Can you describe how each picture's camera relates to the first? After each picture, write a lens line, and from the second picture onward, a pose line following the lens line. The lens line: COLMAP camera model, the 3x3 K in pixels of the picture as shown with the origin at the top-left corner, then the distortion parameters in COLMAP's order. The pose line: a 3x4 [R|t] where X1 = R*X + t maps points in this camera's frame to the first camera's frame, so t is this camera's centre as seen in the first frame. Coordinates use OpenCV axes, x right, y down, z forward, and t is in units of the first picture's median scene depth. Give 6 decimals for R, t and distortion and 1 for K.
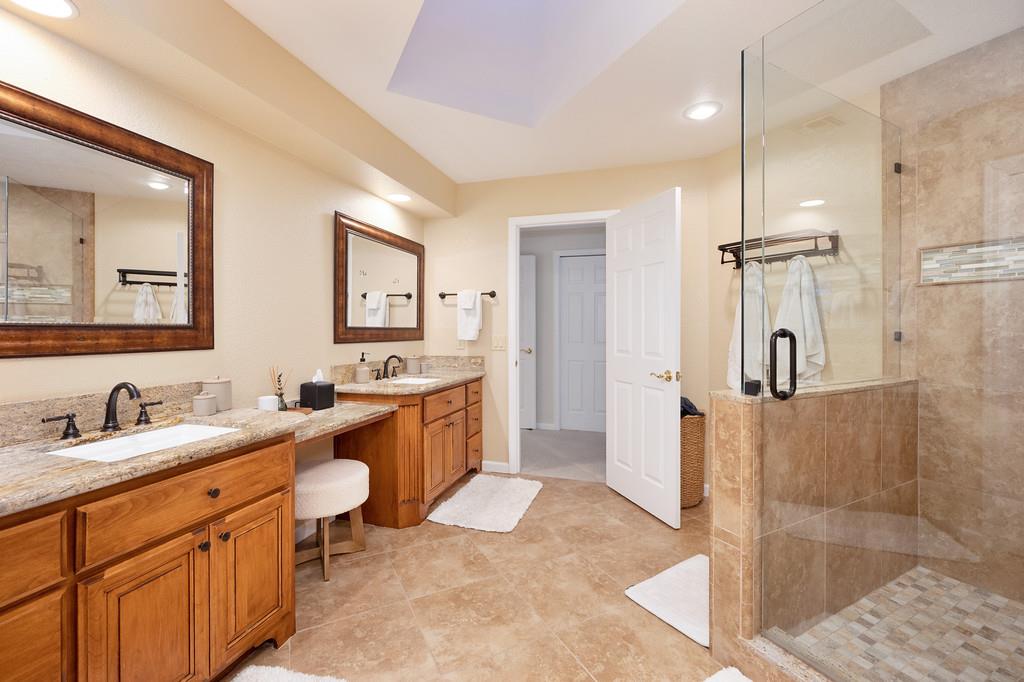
lens RADIAL K [[432.8, 0, 507.8], [0, 432.8, 335.3], [0, 0, 1]] dist [0.016158, 0.000103]
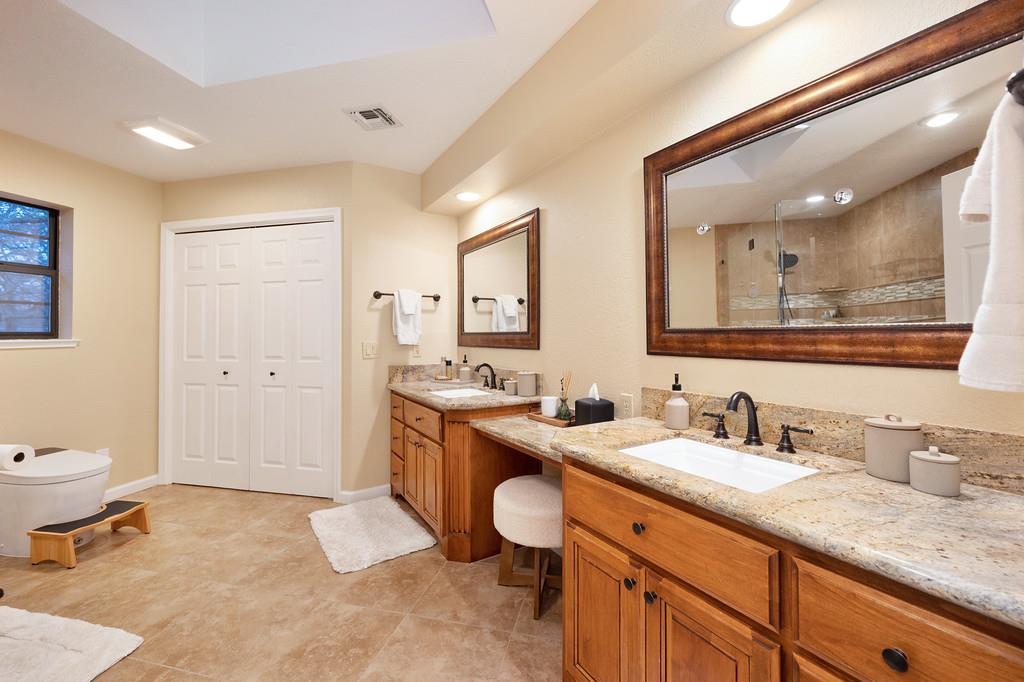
lens RADIAL K [[432.8, 0, 510.7], [0, 432.8, 330.6], [0, 0, 1]] dist [0.016158, 0.000103]
pose [[-0.669264, -0.008983, -0.742970, 0.271823], [-0.006496, 0.999959, -0.006238, -0.013875], [0.742996, 0.000652, -0.669295, 1.442476]]
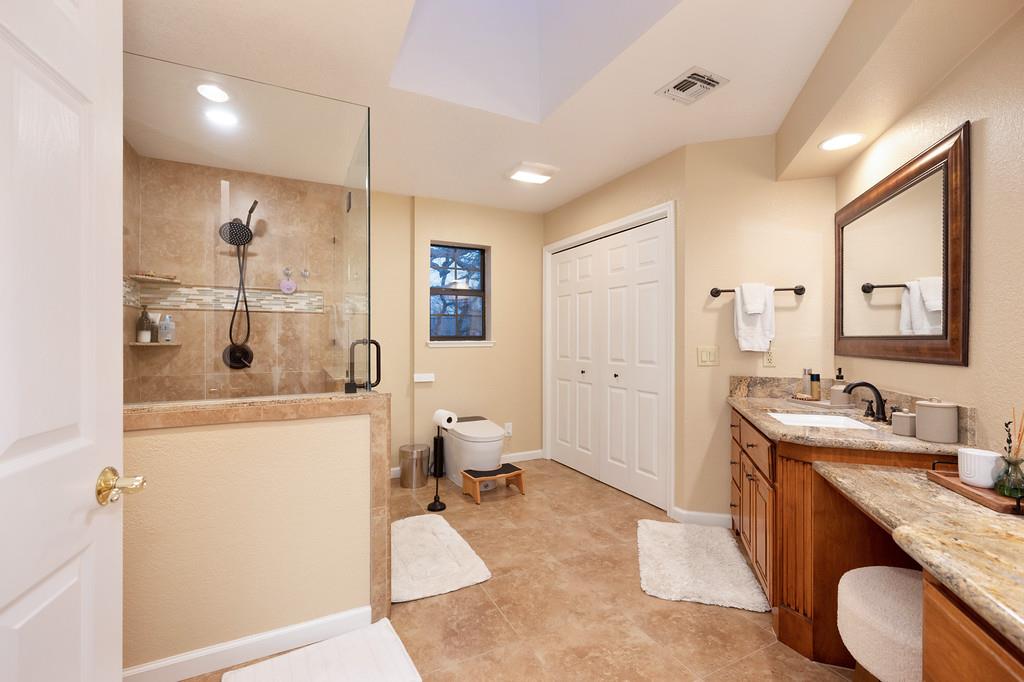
lens RADIAL K [[445.5, 0, 506.8], [0, 445.5, 342.2], [0, 0, 1]] dist [0.004137, 0.001142]
pose [[-0.999717, -0.004619, 0.023325, 0.085586], [-0.004170, 0.999805, 0.019277, -0.017969], [-0.023410, 0.019175, -0.999542, 1.439620]]
